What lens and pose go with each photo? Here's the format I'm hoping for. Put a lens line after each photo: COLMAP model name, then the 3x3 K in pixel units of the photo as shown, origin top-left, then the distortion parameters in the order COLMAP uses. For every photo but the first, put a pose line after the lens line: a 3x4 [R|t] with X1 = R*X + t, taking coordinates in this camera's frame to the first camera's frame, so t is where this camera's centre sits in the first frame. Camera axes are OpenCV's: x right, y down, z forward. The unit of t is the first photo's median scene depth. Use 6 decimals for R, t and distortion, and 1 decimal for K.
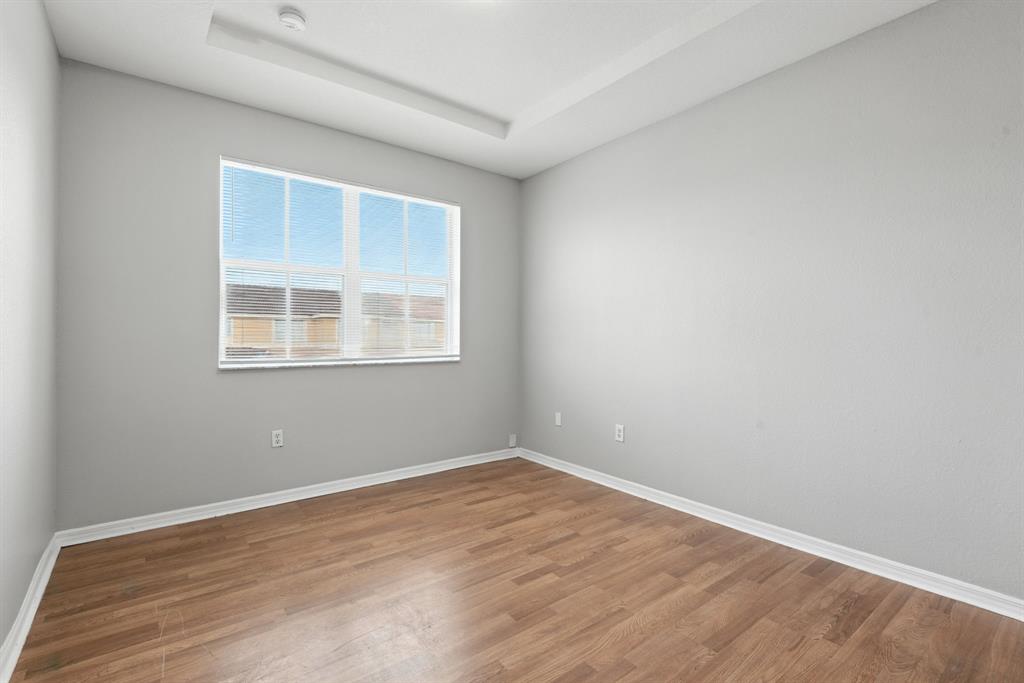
lens RADIAL K [[466.6, 0, 491.7], [0, 466.6, 359.8], [0, 0, 1]] dist [0.019523, -0.008095]
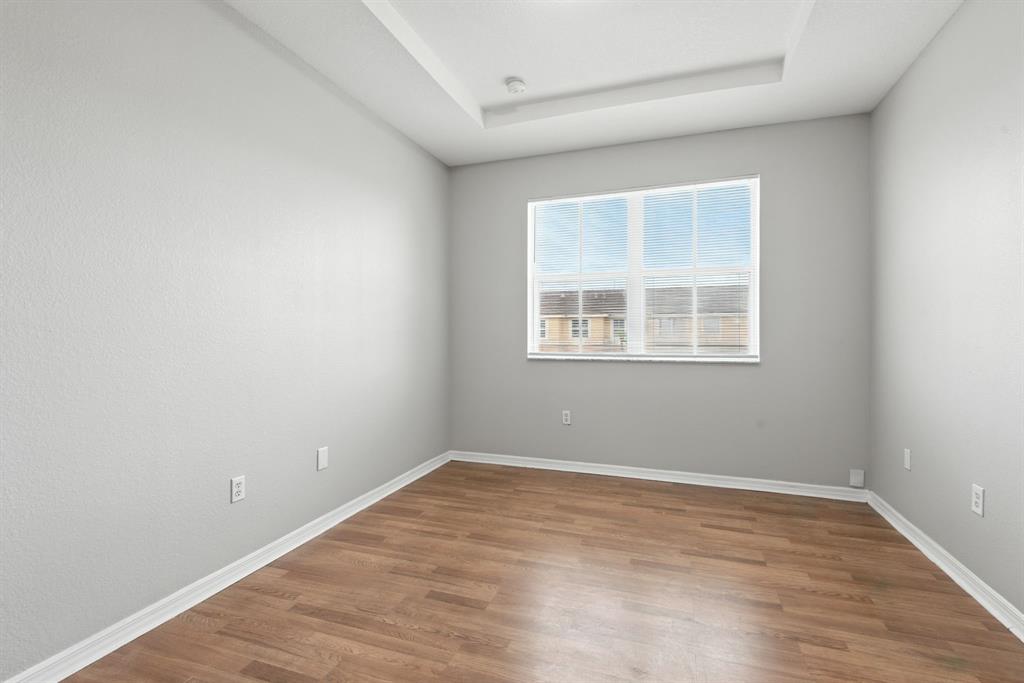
lens RADIAL K [[466.6, 0, 522.4], [0, 466.6, 359.2], [0, 0, 1]] dist [0.019523, -0.008095]
pose [[0.561281, 0.046106, -0.826340, 0.474301], [-0.039609, 0.998799, 0.028824, -0.014006], [0.826677, 0.016552, 0.562433, 0.220284]]
